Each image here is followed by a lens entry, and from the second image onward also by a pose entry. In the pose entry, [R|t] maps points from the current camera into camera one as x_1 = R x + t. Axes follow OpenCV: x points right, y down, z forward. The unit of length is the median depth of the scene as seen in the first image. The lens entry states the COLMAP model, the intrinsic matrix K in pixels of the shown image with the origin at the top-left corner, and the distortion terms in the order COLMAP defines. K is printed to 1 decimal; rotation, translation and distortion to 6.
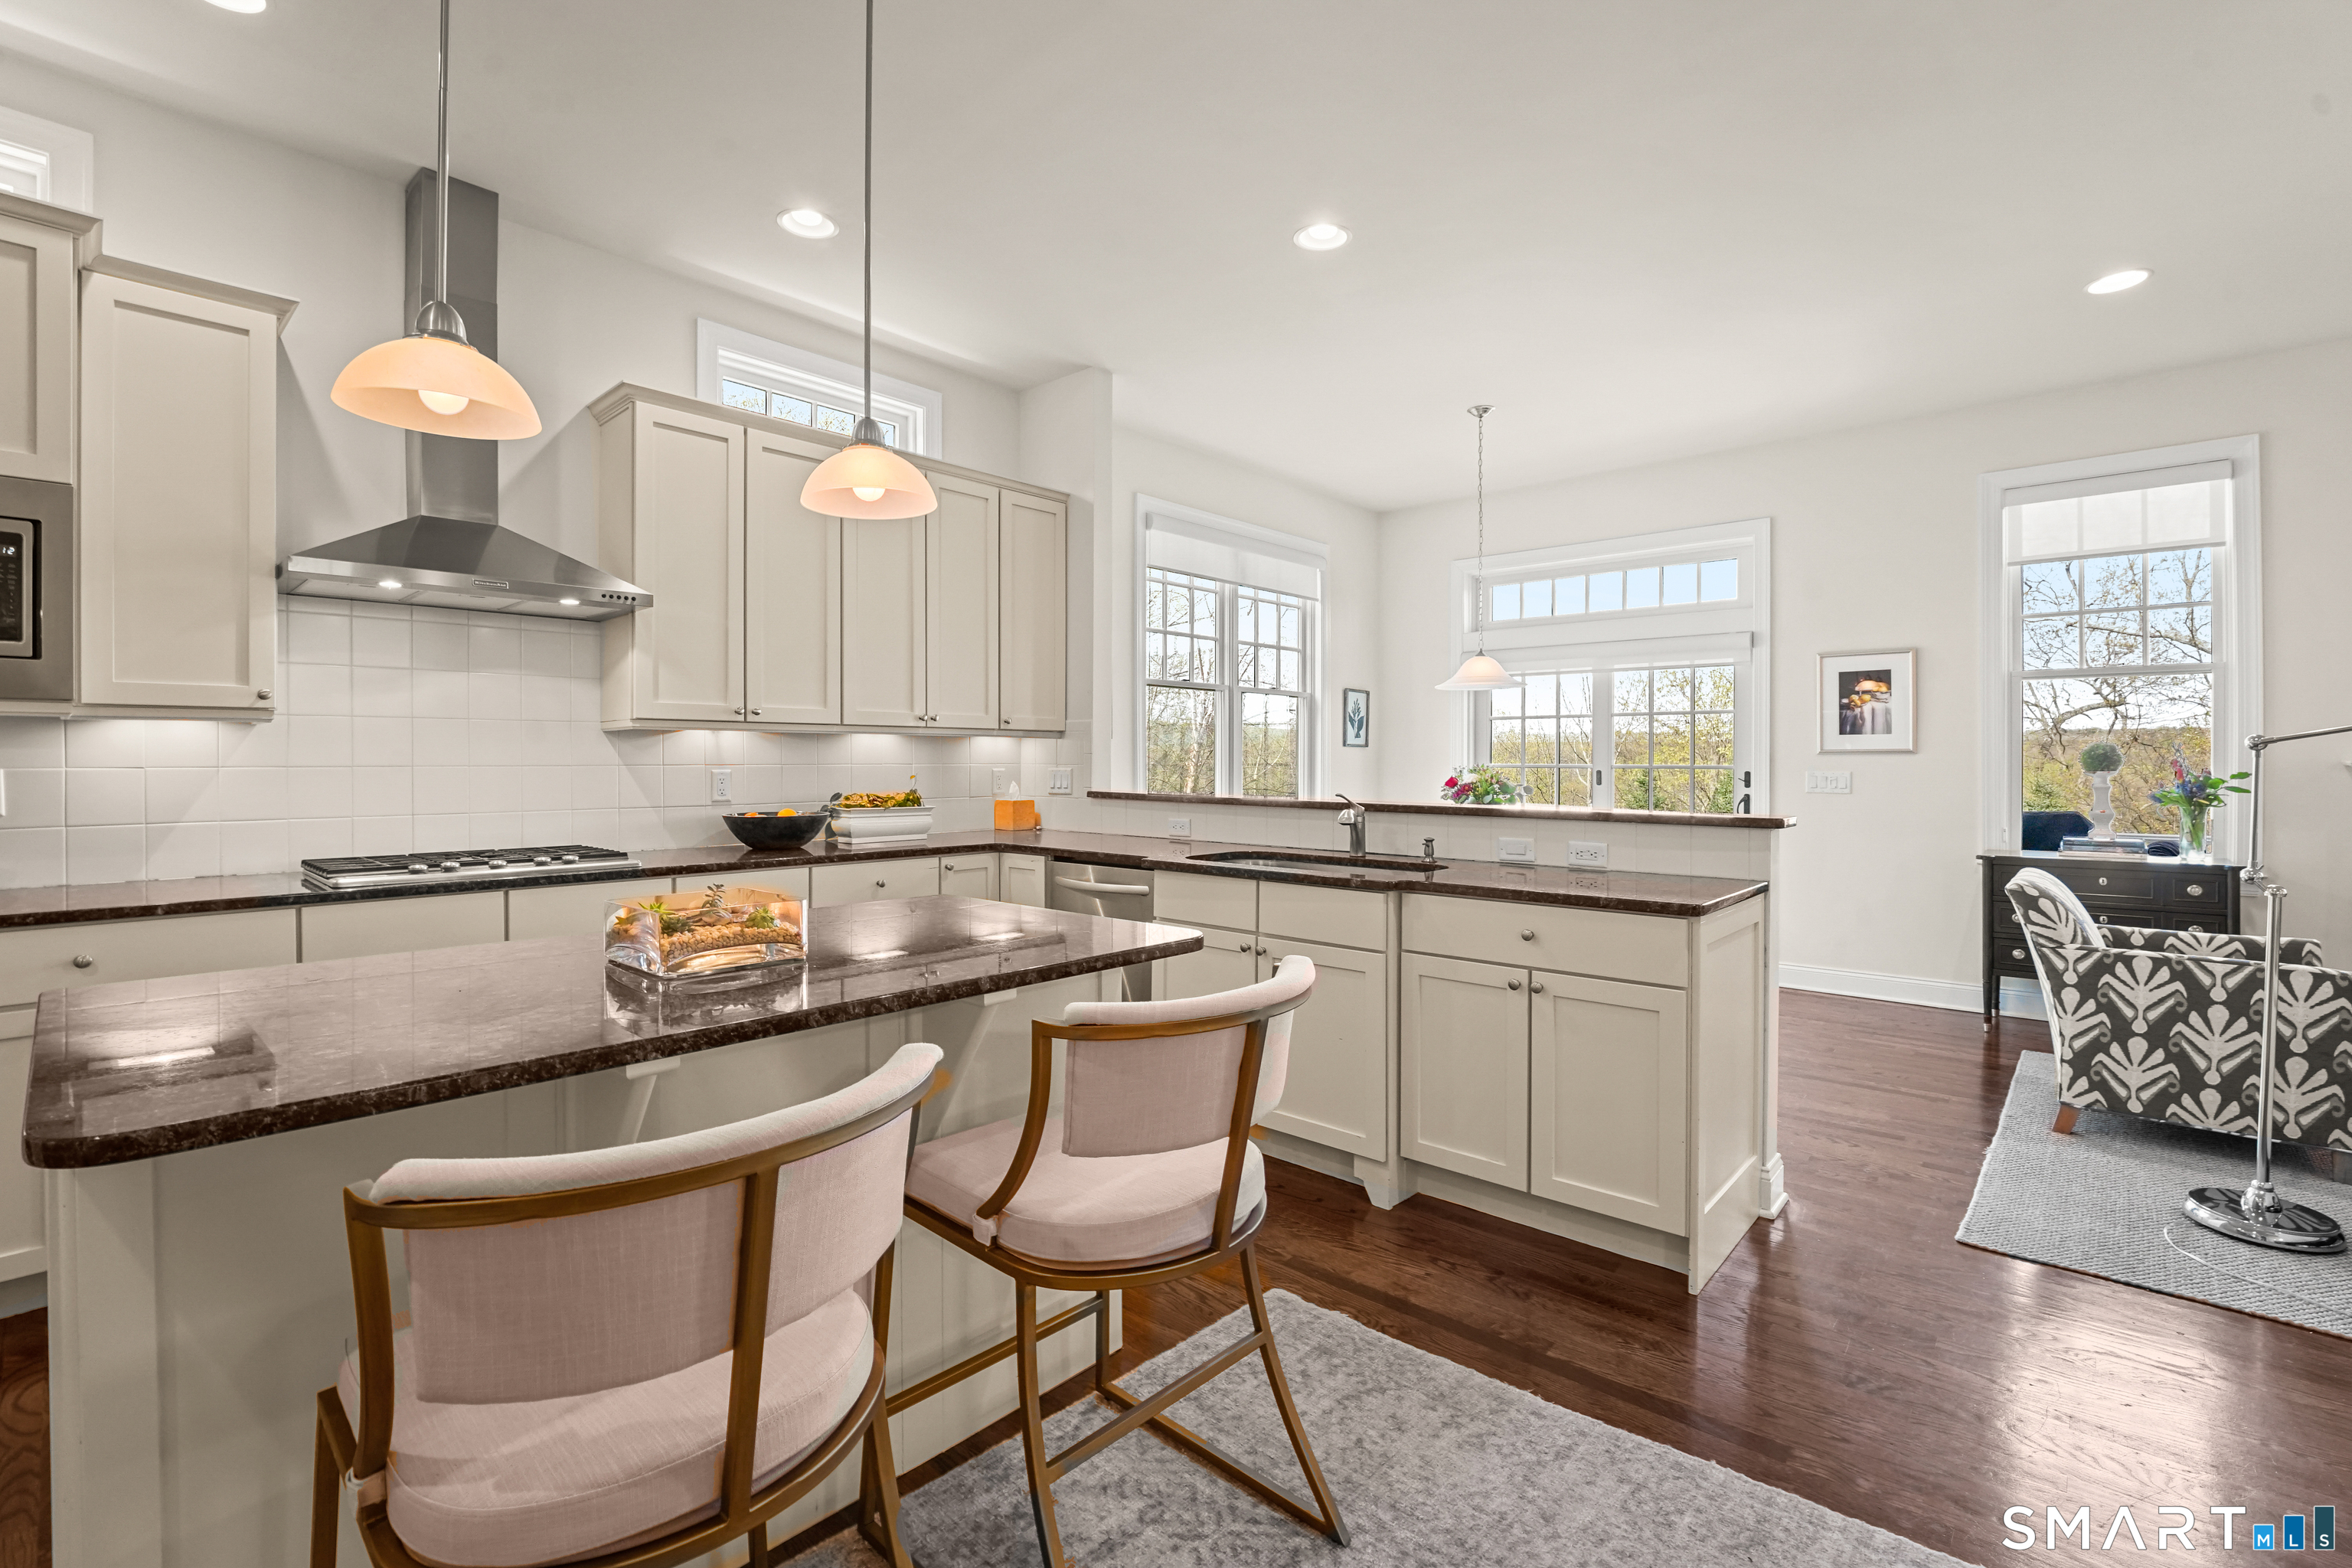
lens RADIAL K [[1043.6, 0, 1171.5], [0, 1043.6, 768.8], [0, 0, 1]] dist [-0.020450, -0.000294]
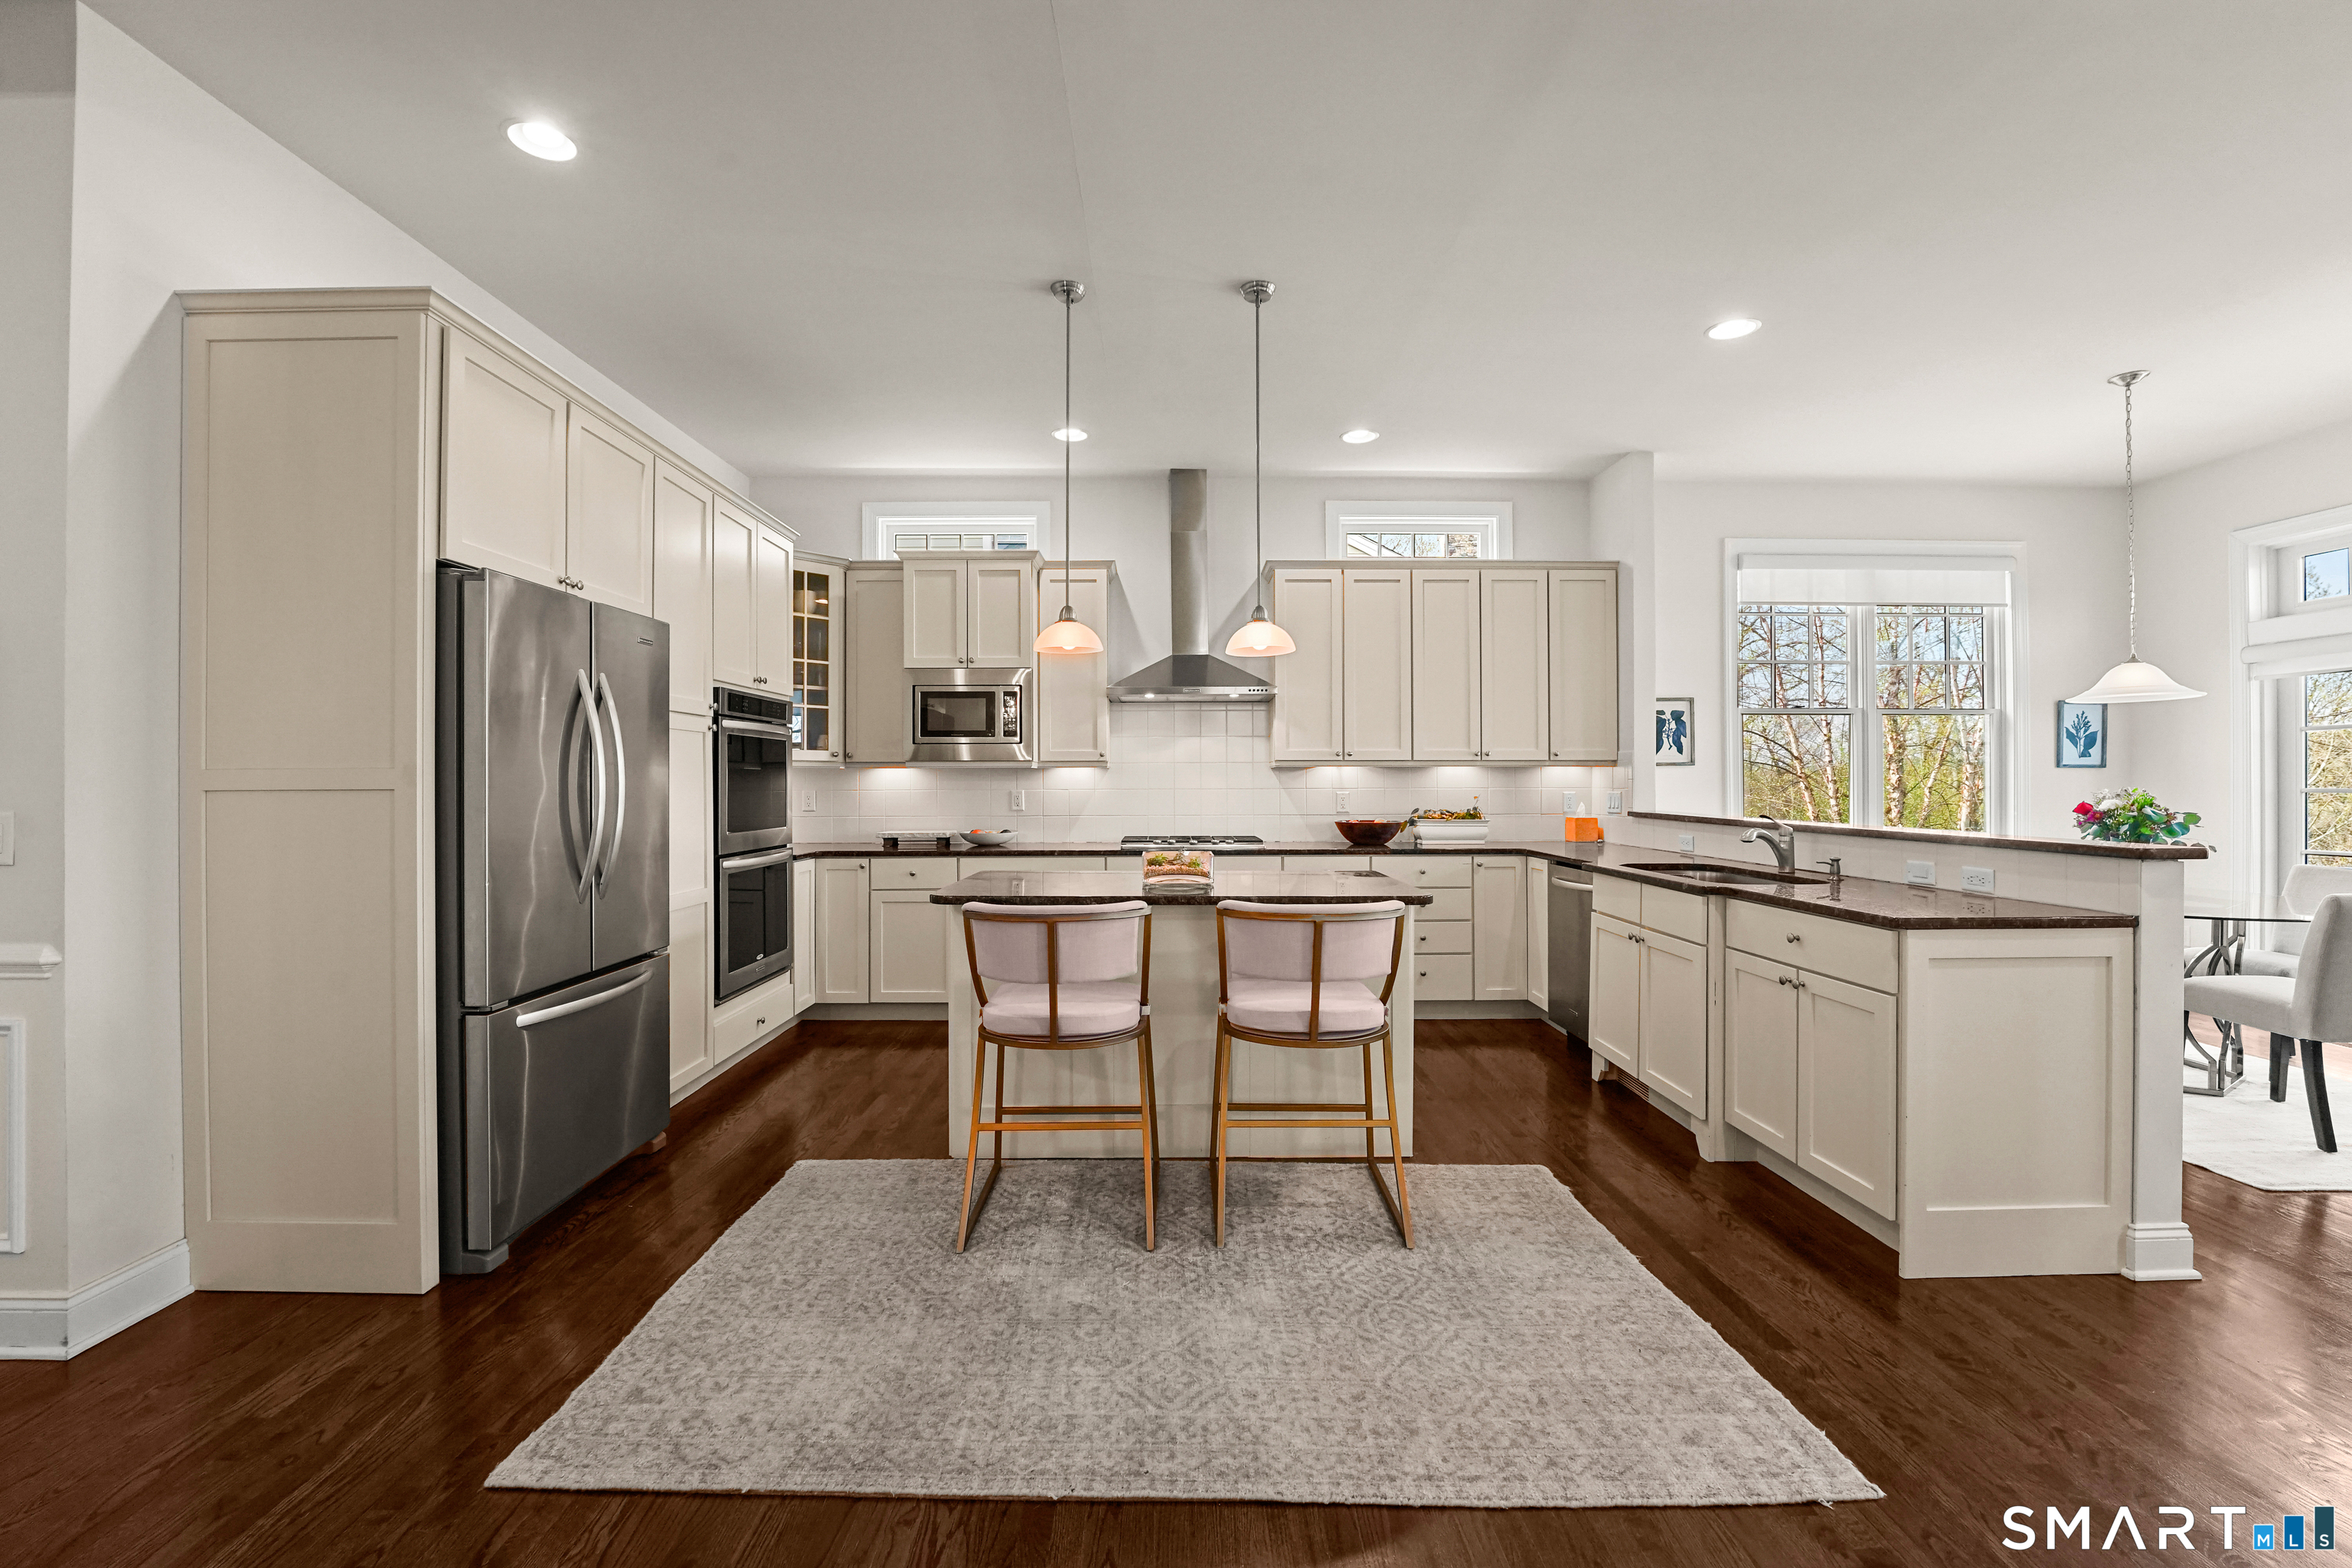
lens RADIAL K [[973.4, 0, 1151.8], [0, 973.4, 779.5], [0, 0, 1]] dist [-0.028466, 0.001974]
pose [[0.665073, -0.005372, -0.746759, 0.497721], [-0.003492, 0.999941, -0.010303, -0.001436], [0.746770, 0.009460, 0.665015, -0.177119]]
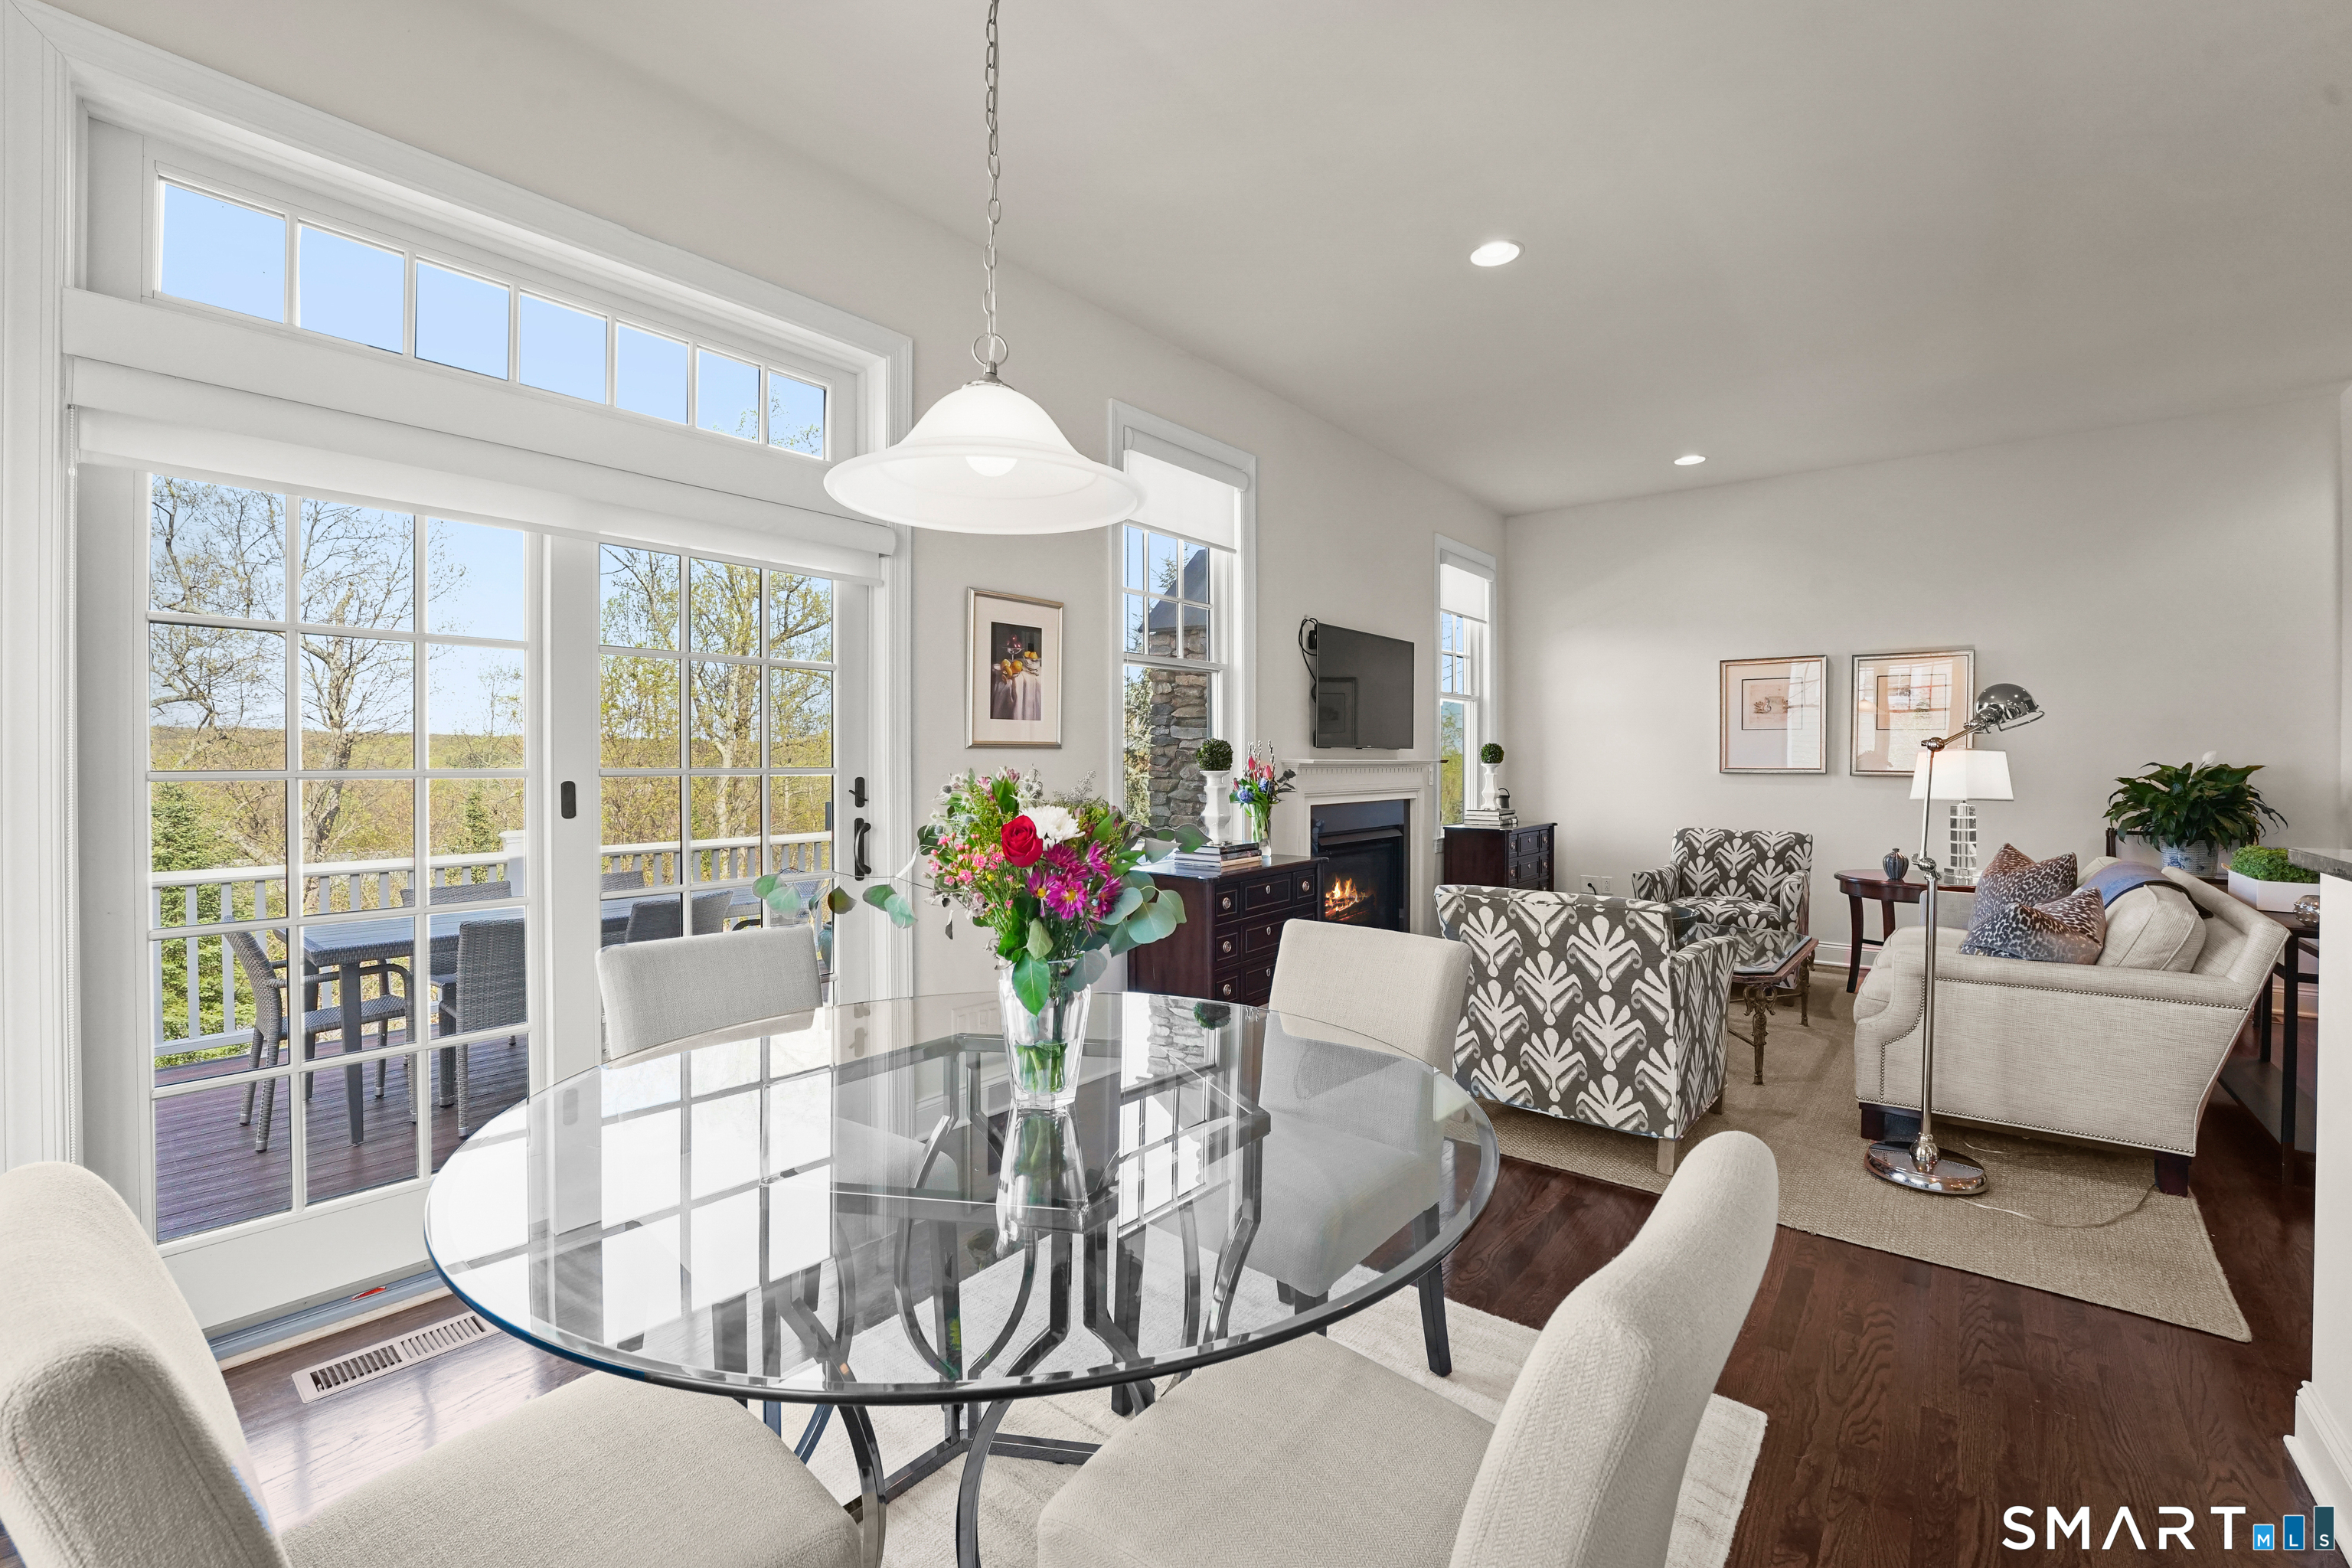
lens RADIAL K [[973.4, 0, 1178.8], [0, 973.4, 785.6], [0, 0, 1]] dist [-0.028466, 0.001974]
pose [[-0.064202, -0.028064, 0.997542, 0.038023], [0.006452, 0.999572, 0.028537, -0.011035], [-0.997916, 0.008268, -0.063994, 1.404939]]
